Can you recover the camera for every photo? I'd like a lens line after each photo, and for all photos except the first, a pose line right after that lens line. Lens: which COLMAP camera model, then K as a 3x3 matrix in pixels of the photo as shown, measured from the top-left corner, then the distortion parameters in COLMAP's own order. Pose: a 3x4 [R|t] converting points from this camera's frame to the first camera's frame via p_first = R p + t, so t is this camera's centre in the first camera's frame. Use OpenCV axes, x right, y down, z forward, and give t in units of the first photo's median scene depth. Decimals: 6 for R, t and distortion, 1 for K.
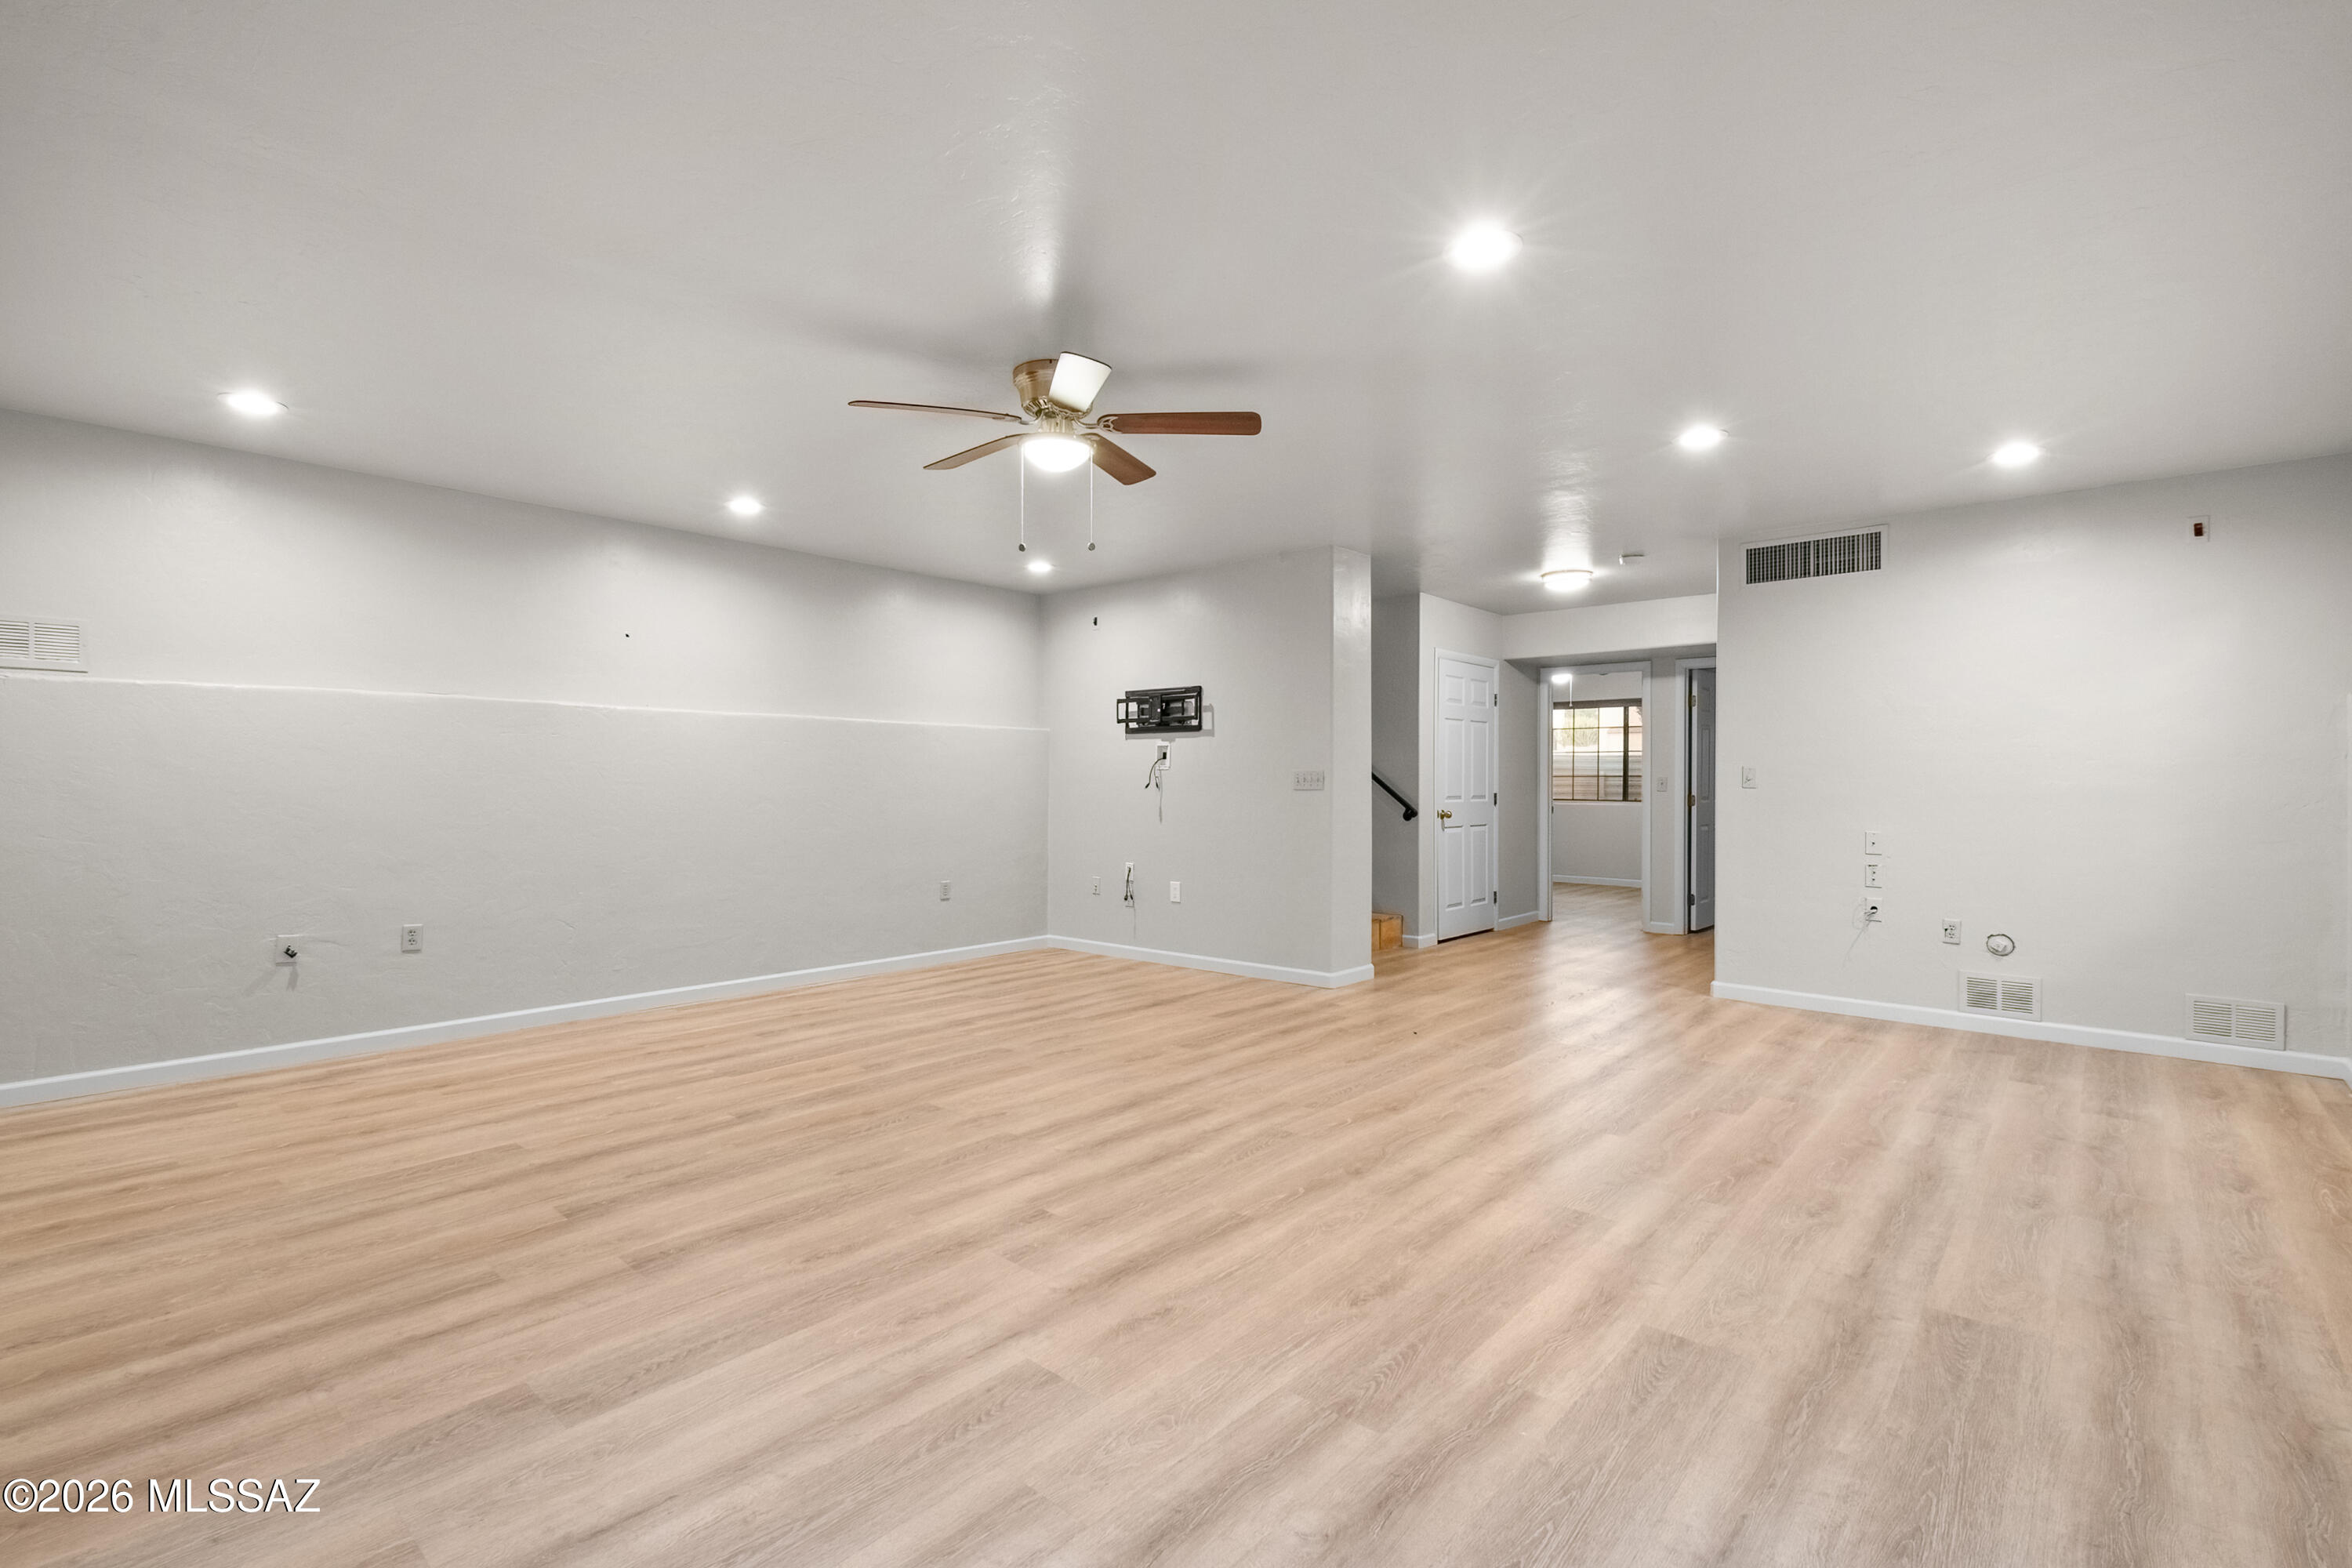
lens RADIAL K [[1062.8, 0, 1178.7], [0, 1062.8, 797.3], [0, 0, 1]] dist [-0.001403, -0.000405]
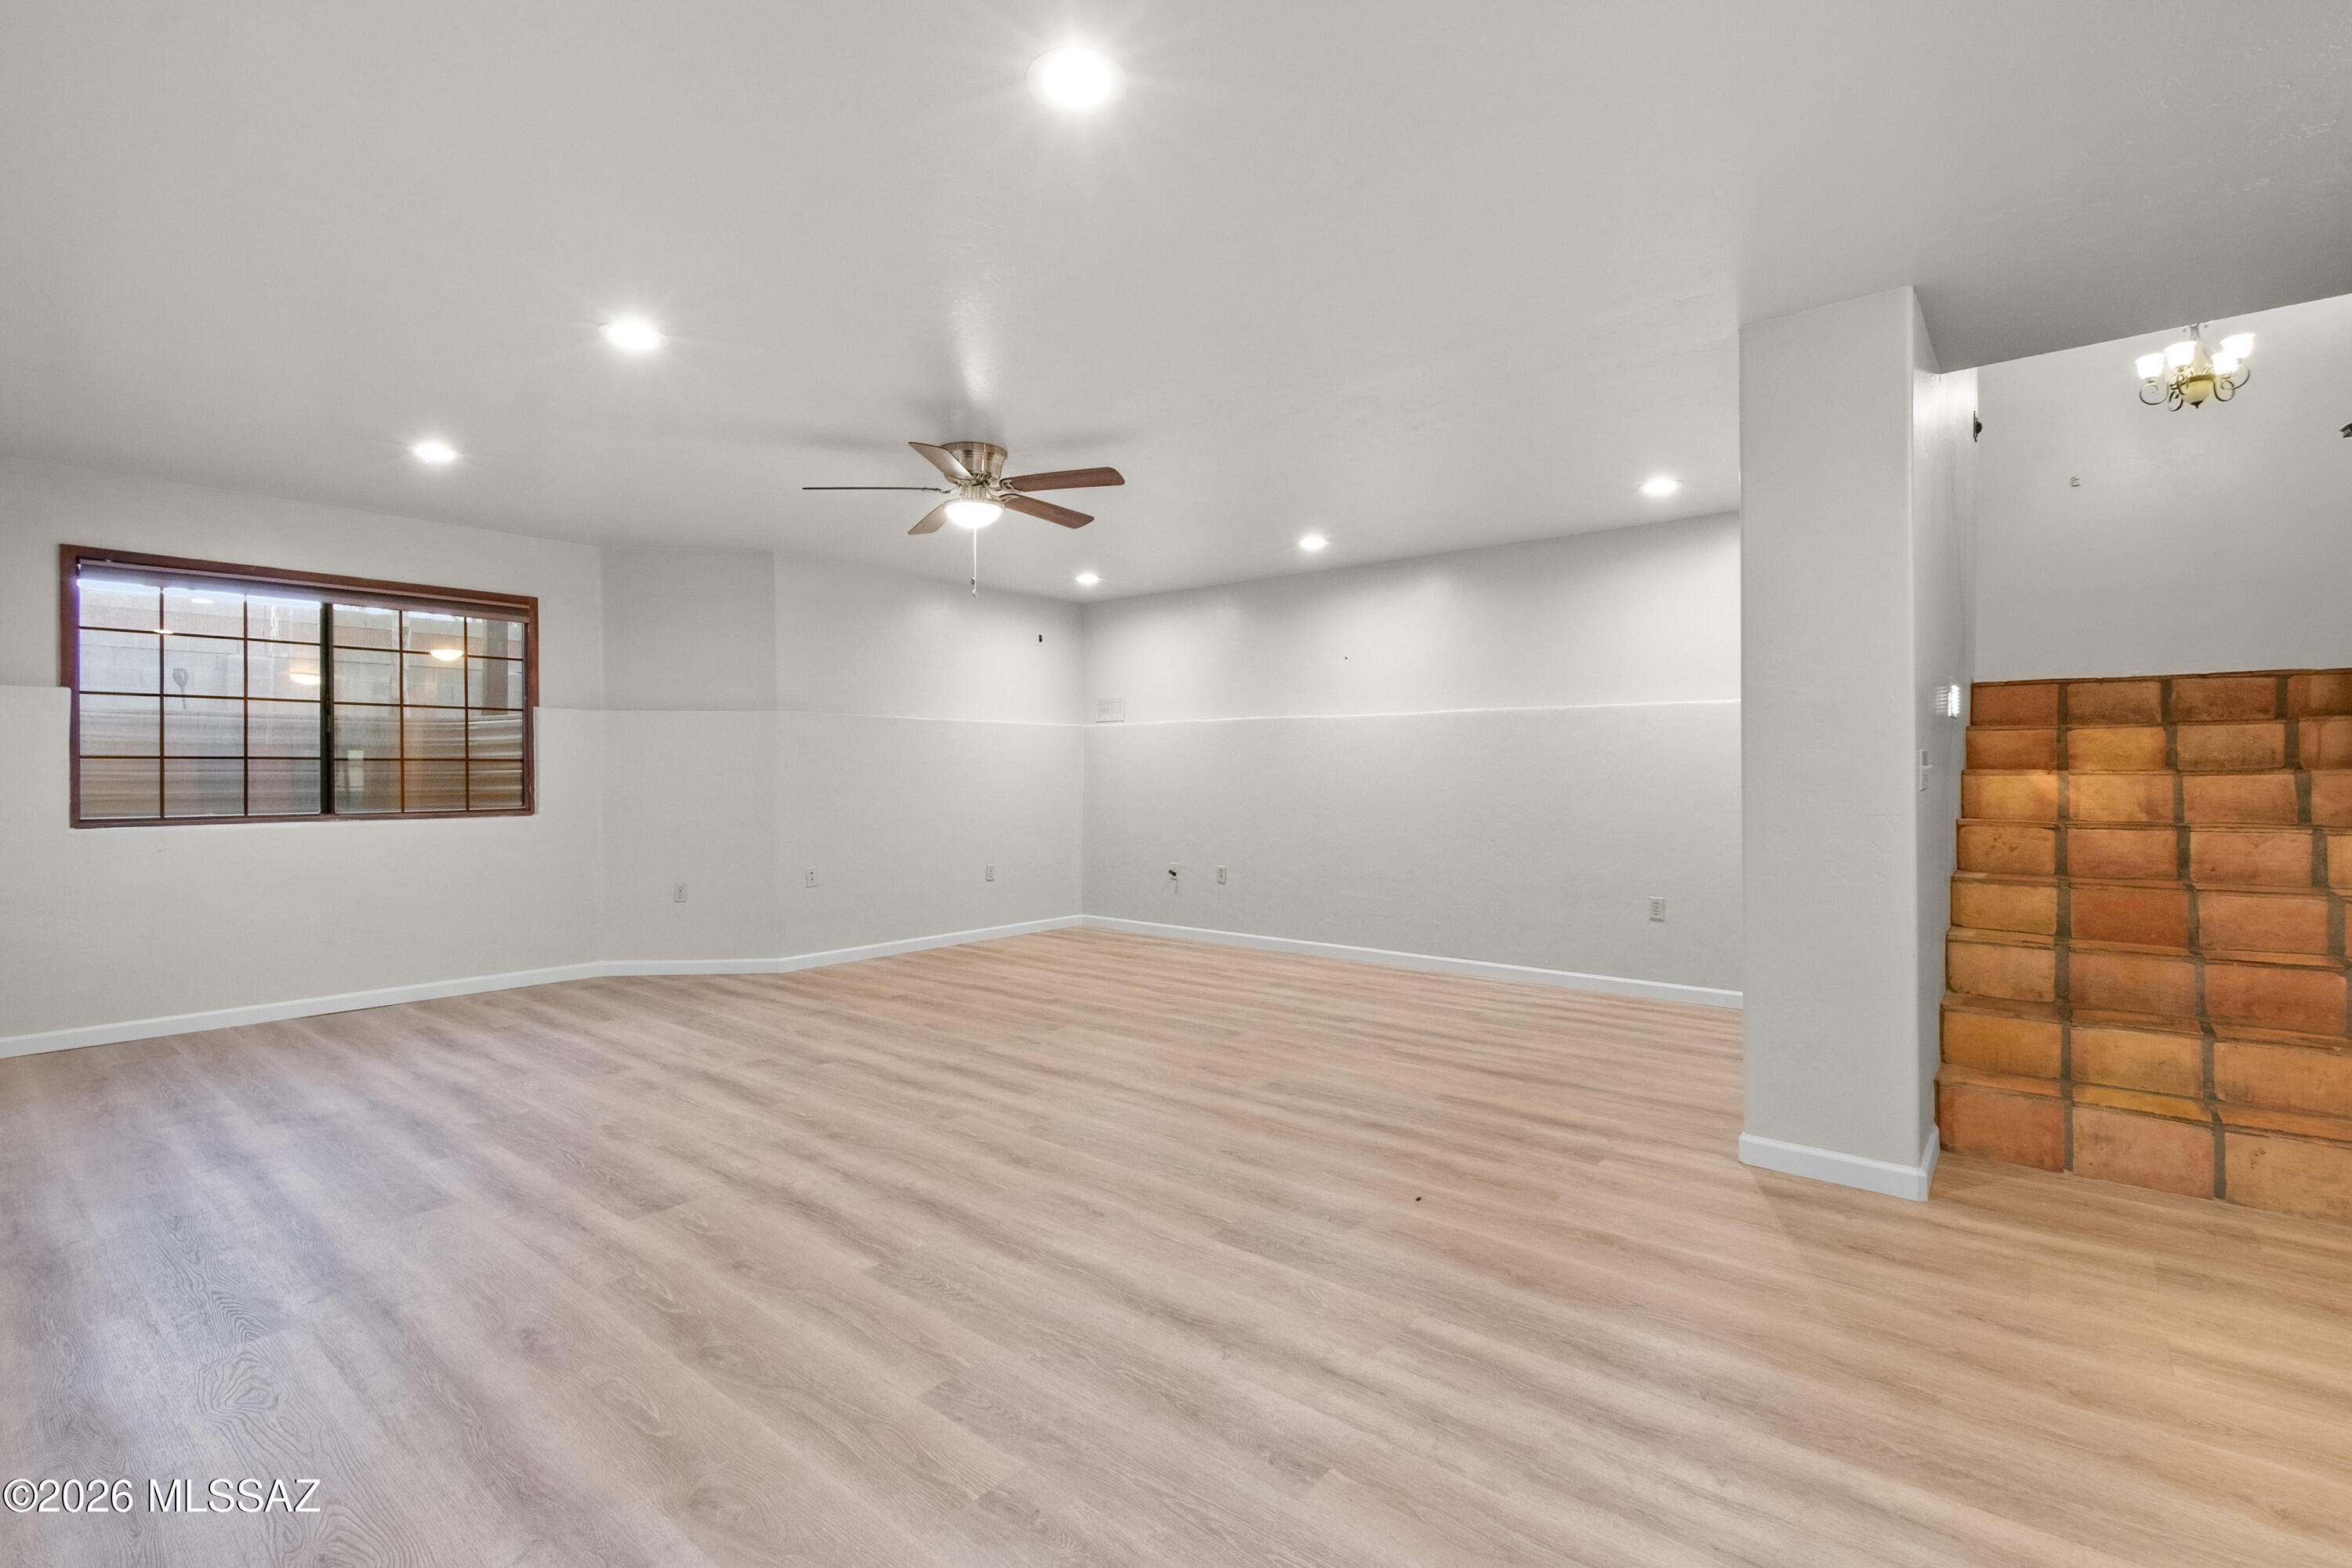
lens RADIAL K [[1062.8, 0, 1178.7], [0, 1062.8, 797.3], [0, 0, 1]] dist [-0.001403, -0.000405]
pose [[0.036395, 0.021329, -0.999110, 1.138530], [-0.015636, 0.999662, 0.020771, -0.018069], [0.999215, 0.014866, 0.036716, 1.186707]]
